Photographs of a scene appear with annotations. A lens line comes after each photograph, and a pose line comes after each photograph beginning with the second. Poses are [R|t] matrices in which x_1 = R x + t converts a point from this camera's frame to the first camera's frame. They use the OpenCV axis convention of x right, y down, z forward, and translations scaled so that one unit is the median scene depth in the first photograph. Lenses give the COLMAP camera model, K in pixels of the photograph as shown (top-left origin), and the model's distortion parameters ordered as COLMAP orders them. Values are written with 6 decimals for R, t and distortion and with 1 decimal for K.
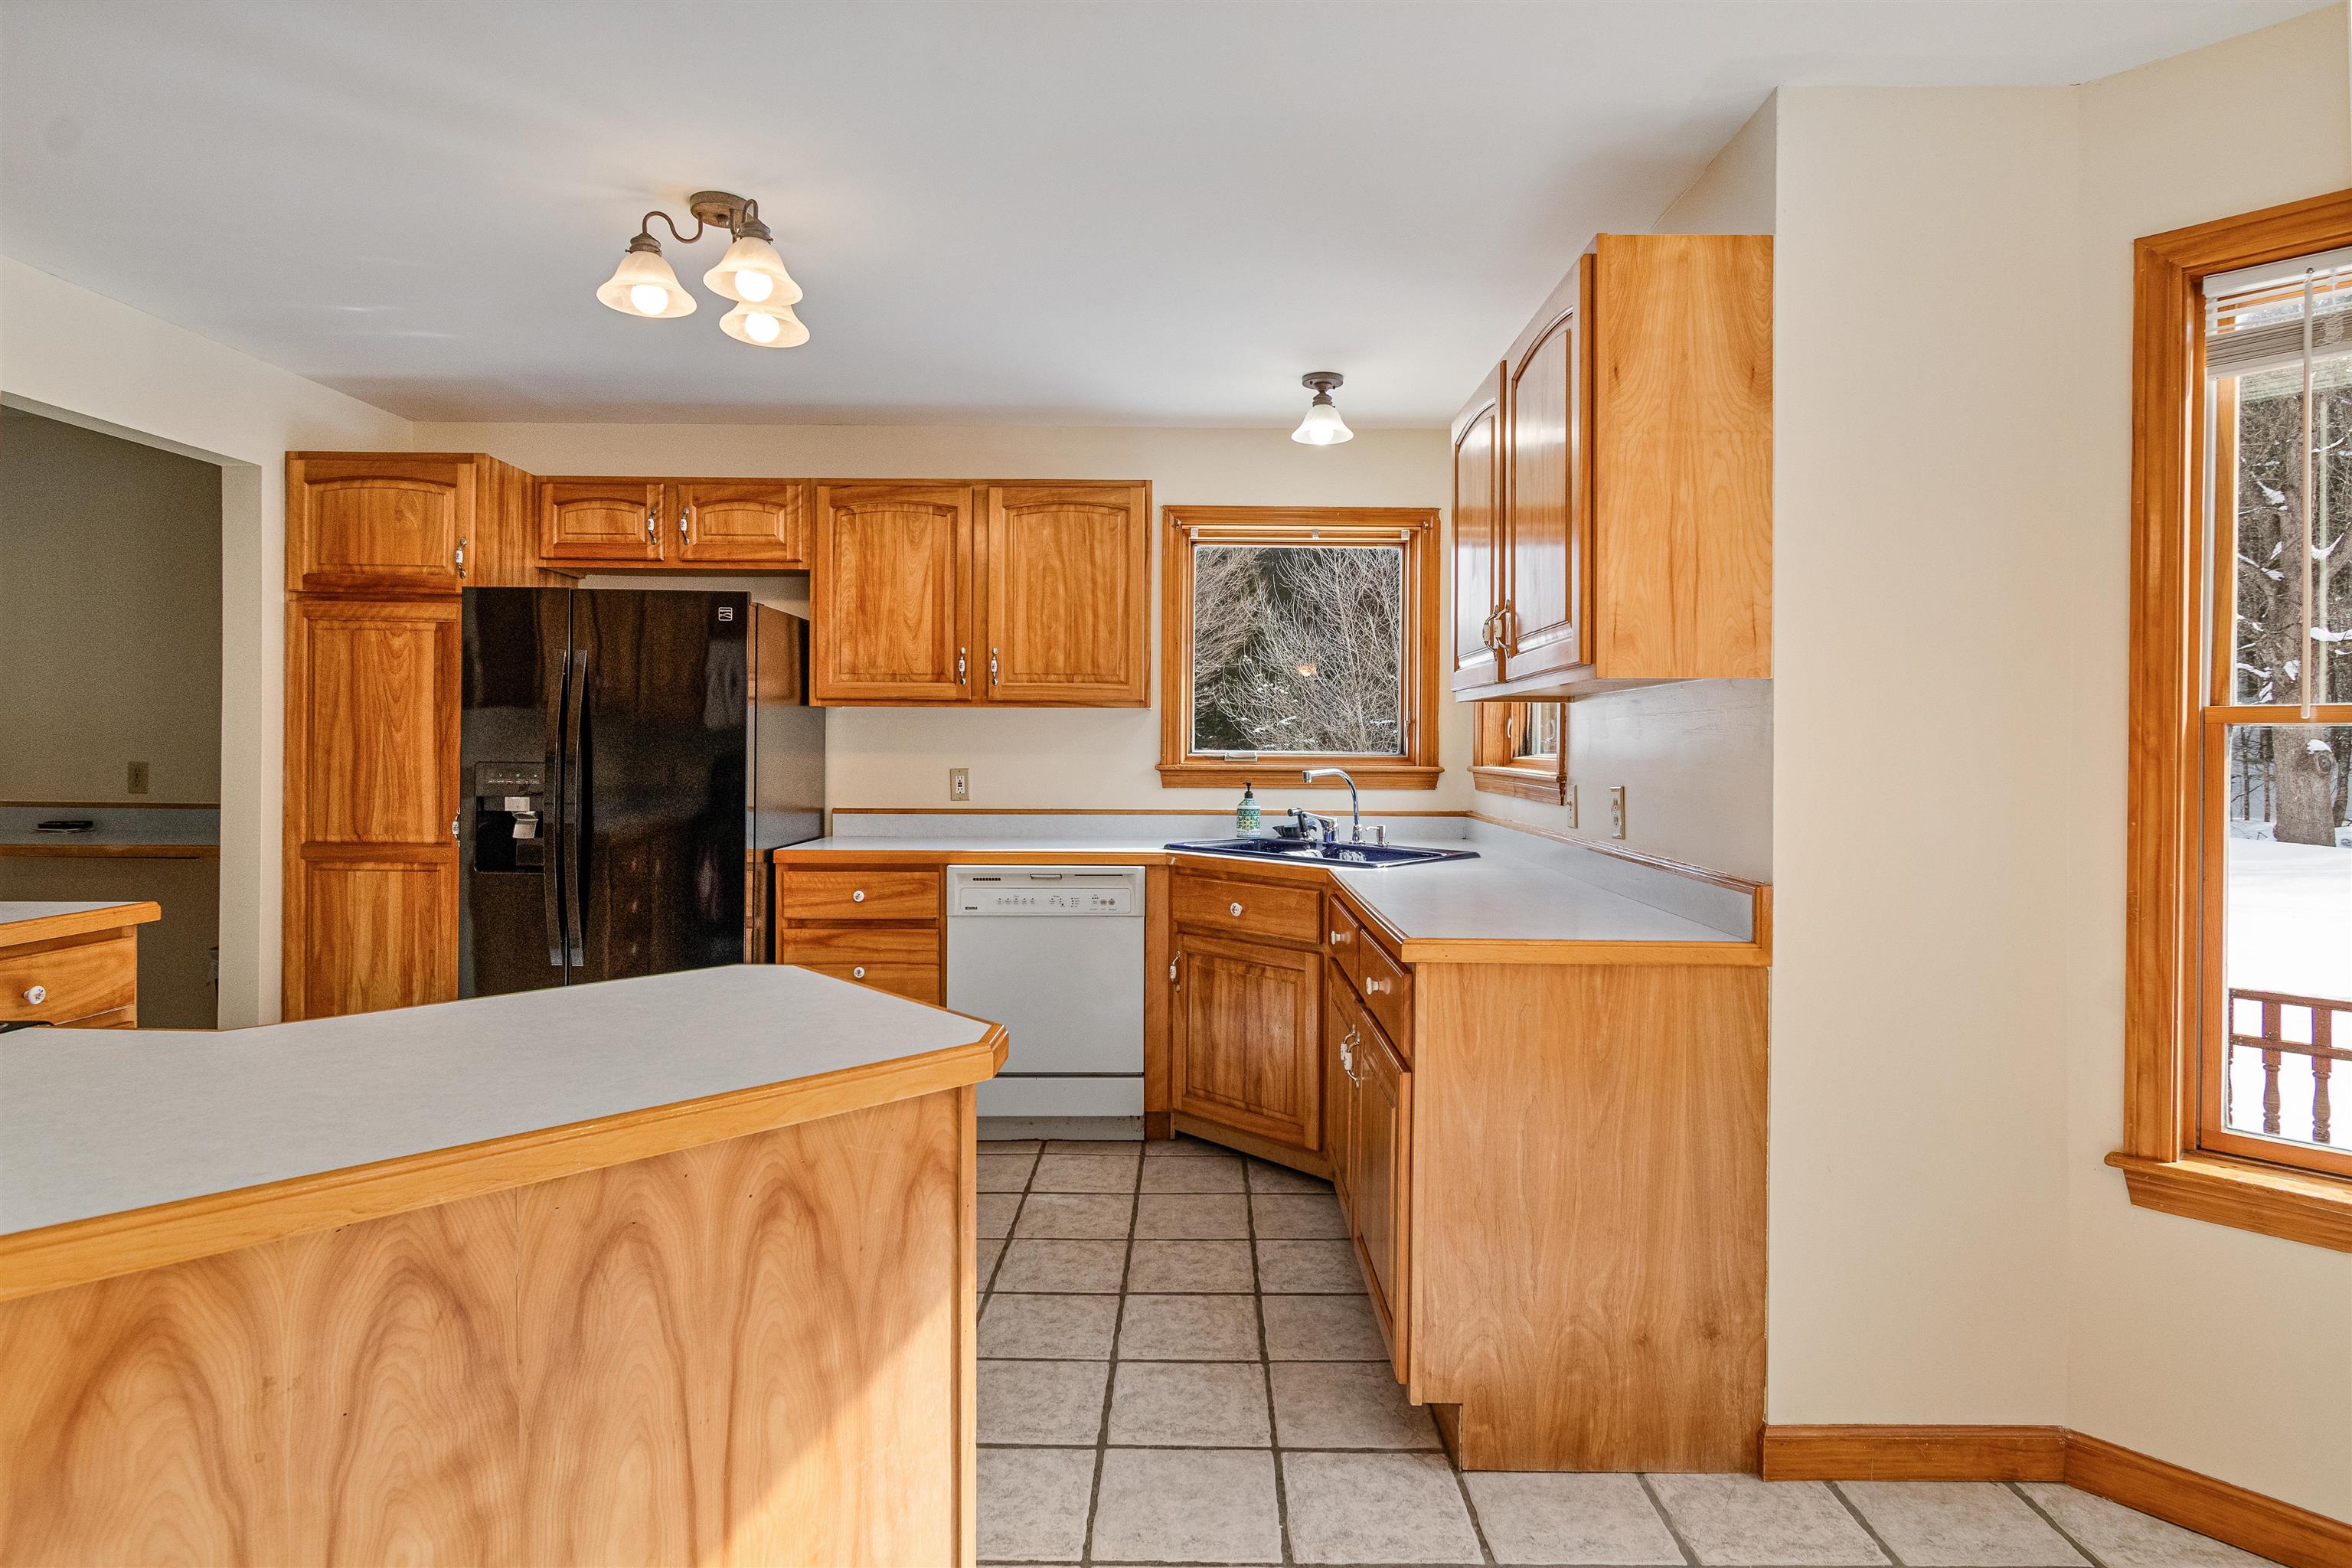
lens RADIAL K [[1208.9, 0, 1211.6], [0, 1208.9, 748.5], [0, 0, 1]] dist [0.000442, 0.001915]
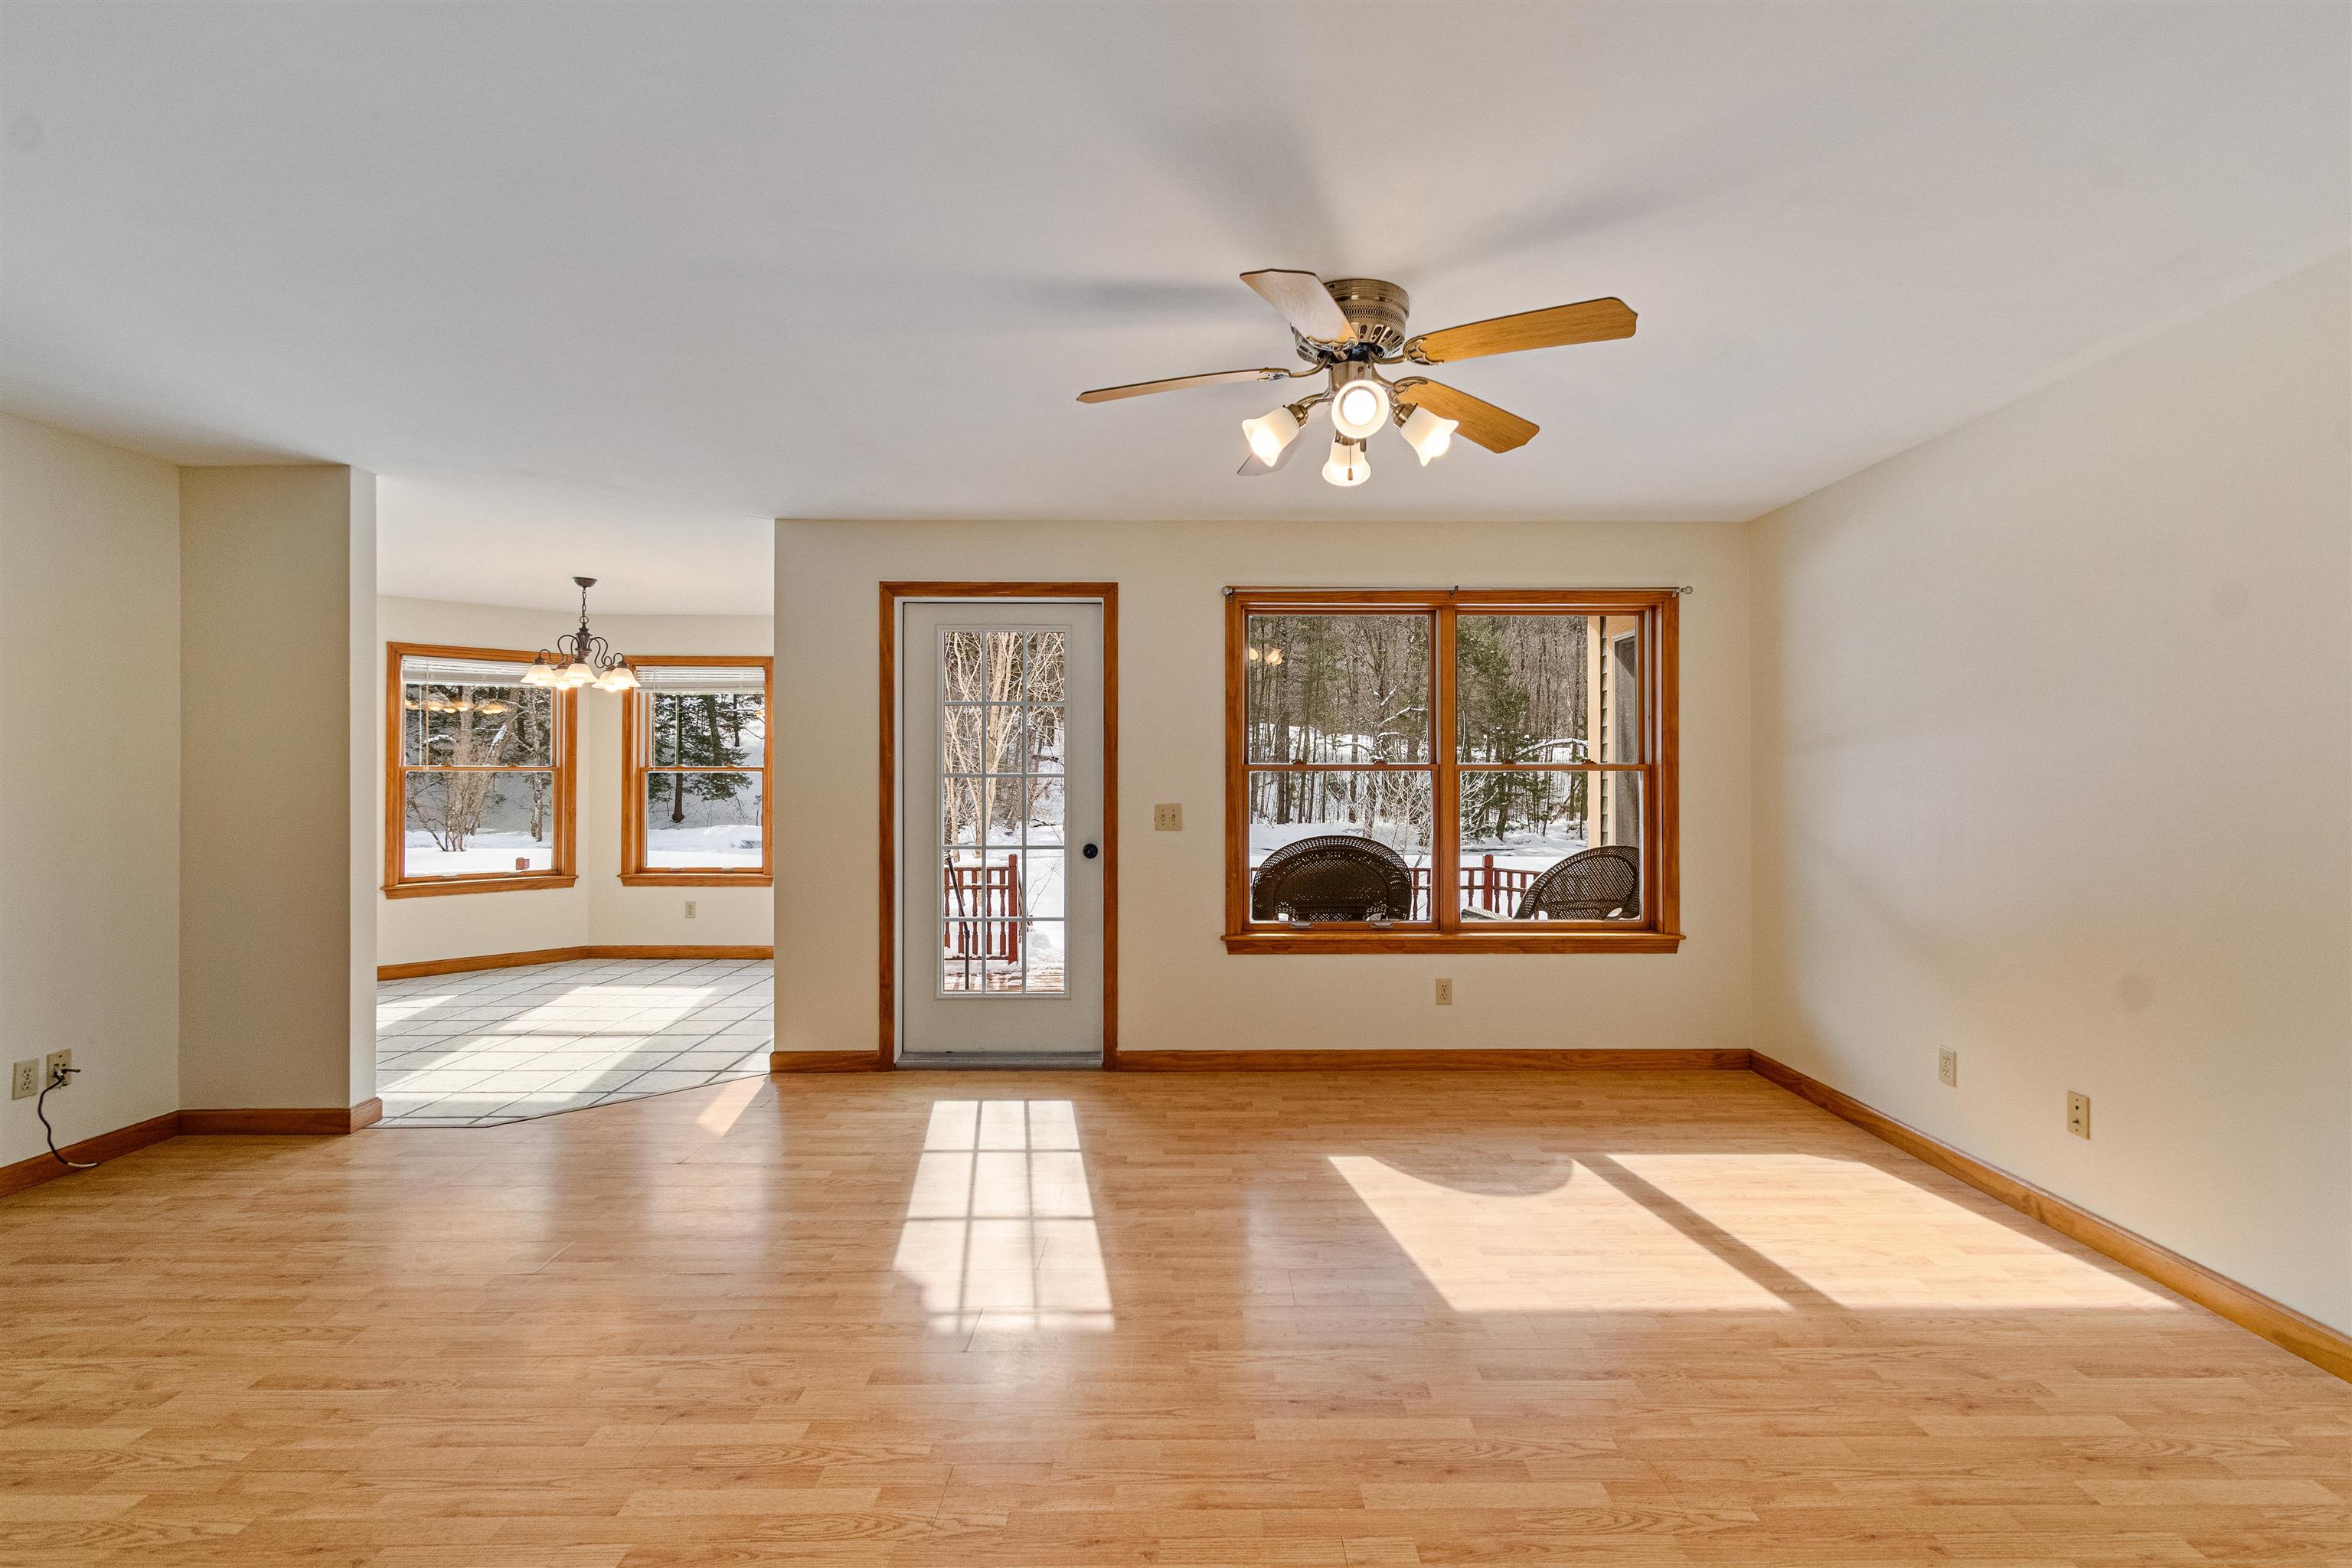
lens RADIAL K [[1032.0, 0, 1186.3], [0, 1032.0, 771.1], [0, 0, 1]] dist [0.005077, 0.000112]
pose [[-0.010352, -0.003070, 0.999942, -1.904953], [0.002956, 0.999991, 0.003101, -0.017472], [-0.999942, 0.002988, -0.010343, -1.111338]]
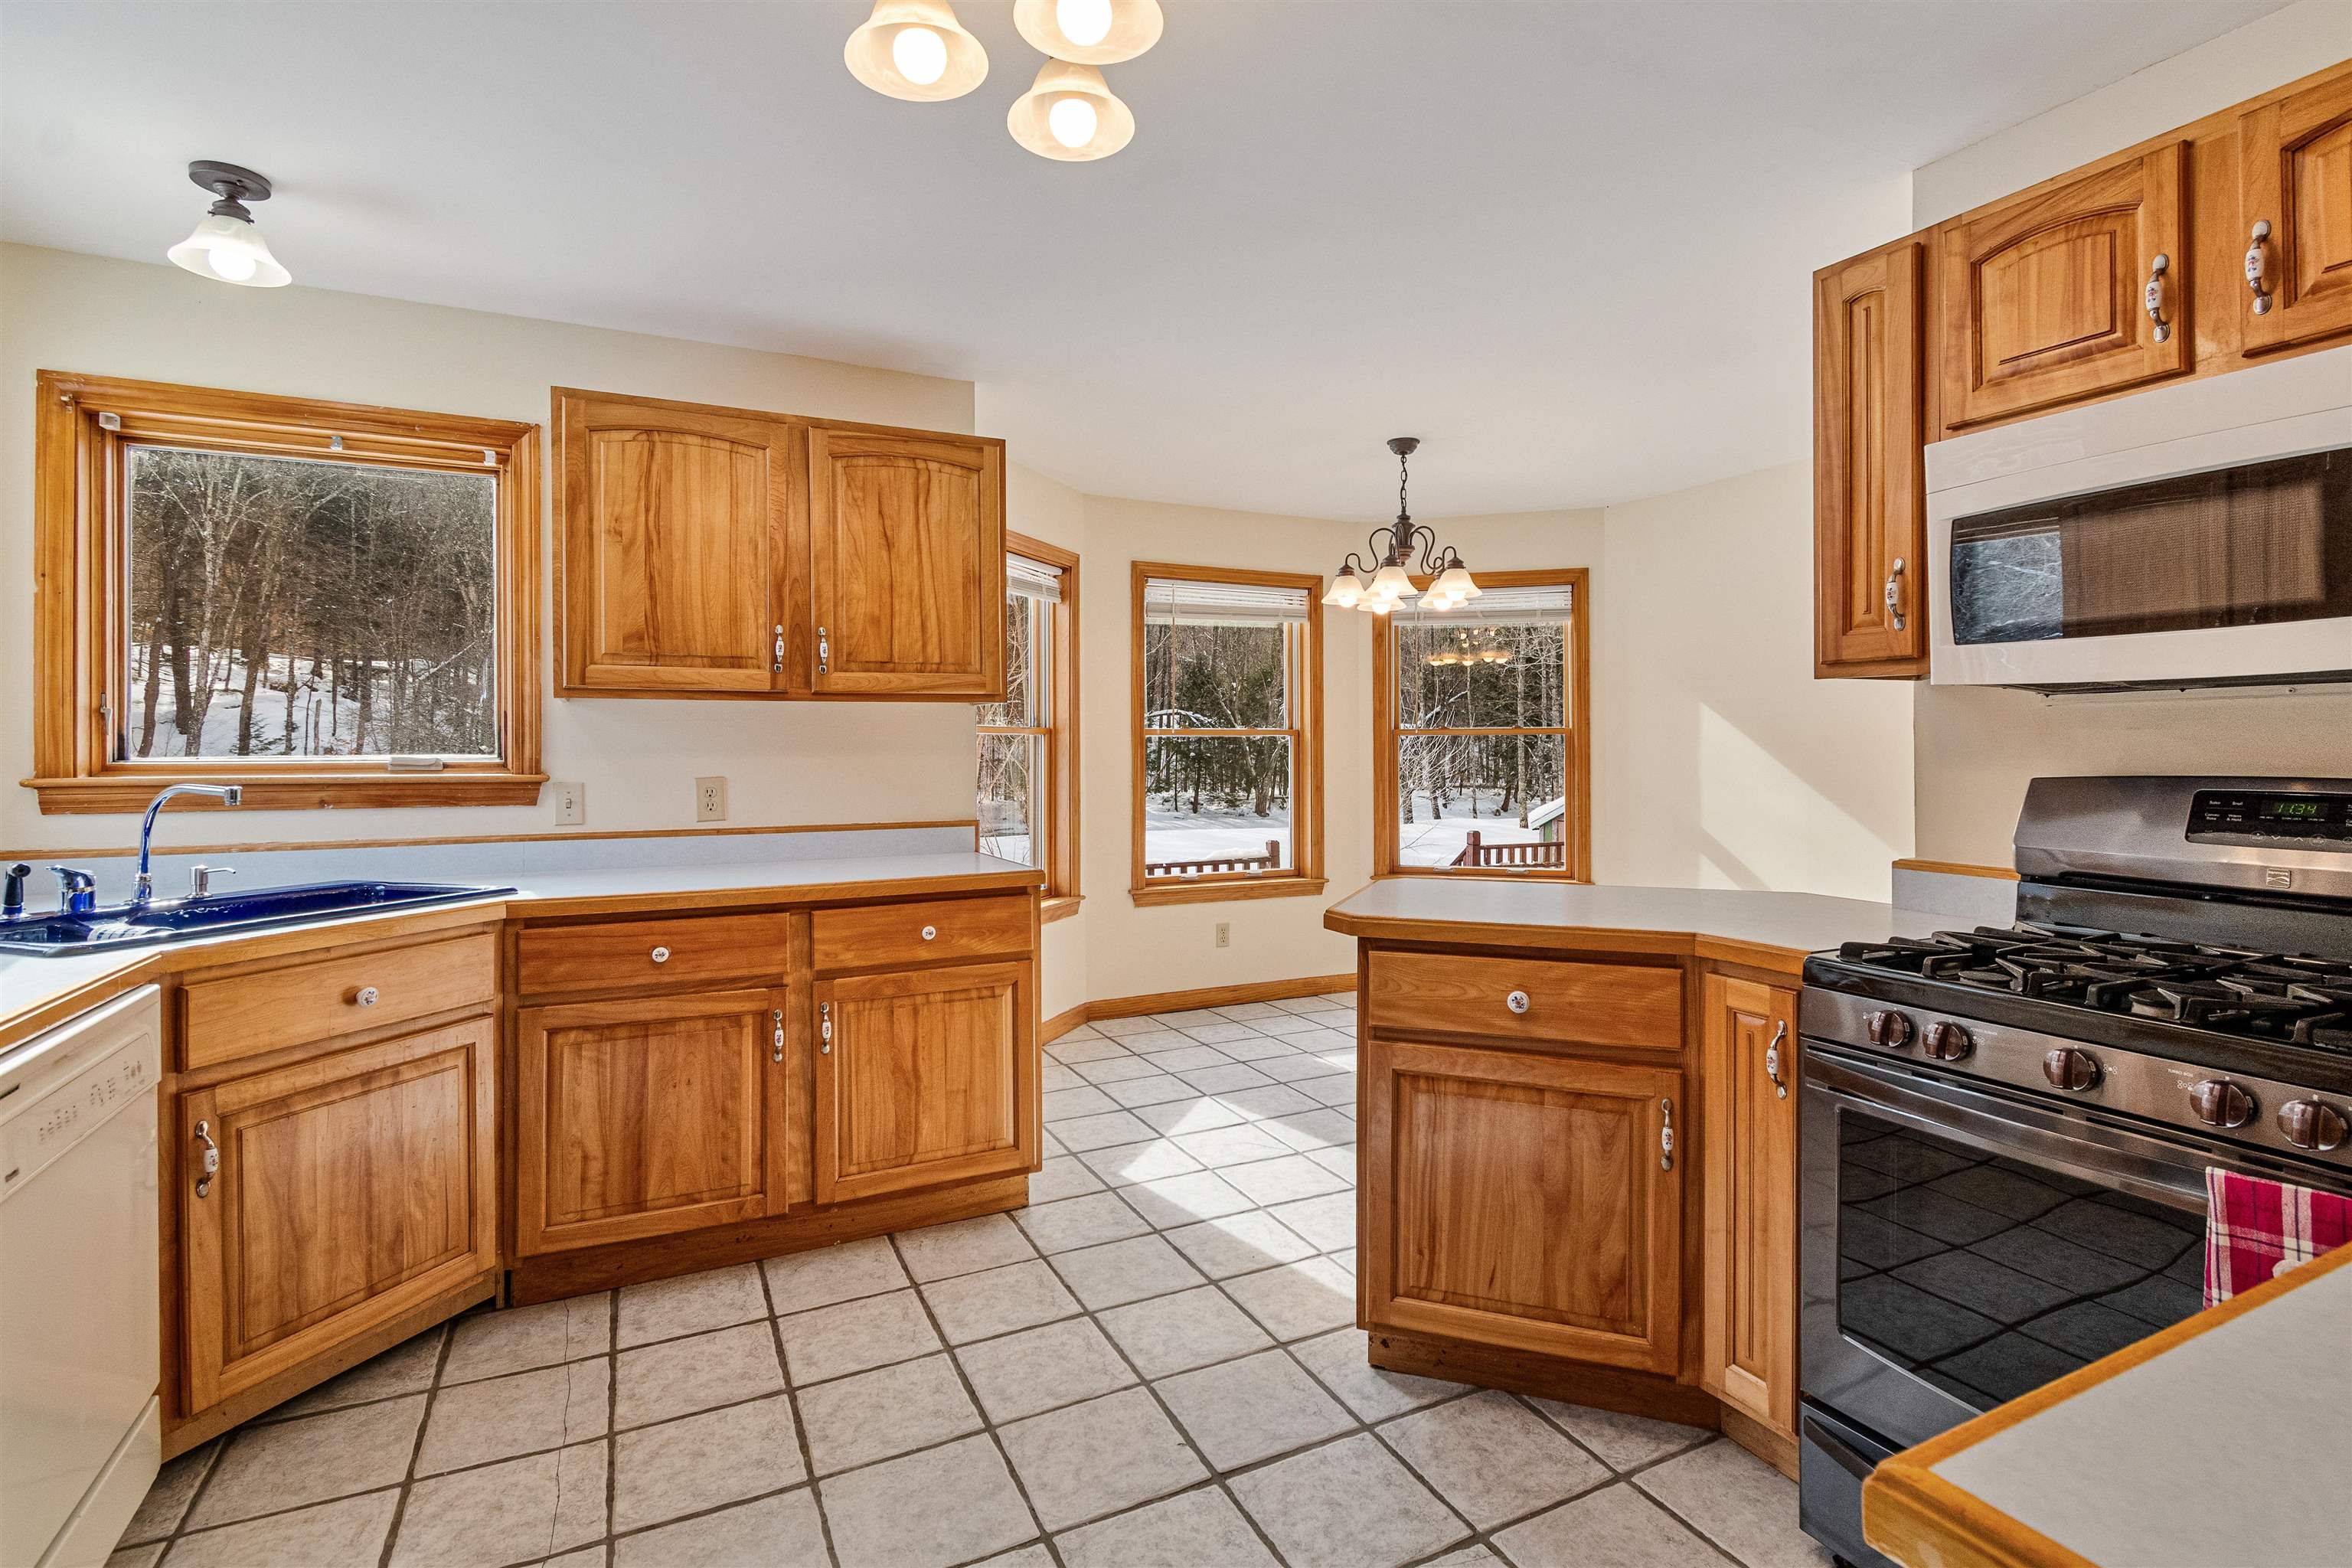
lens RADIAL K [[1130.9, 0, 1200.1], [0, 1130.9, 739.6], [0, 0, 1]] dist [0.003212, -0.006180]
pose [[-0.437848, -0.000154, 0.899049, -0.979134], [0.004558, 0.999987, 0.002391, -0.007719], [-0.899037, 0.005145, -0.437842, 1.162140]]
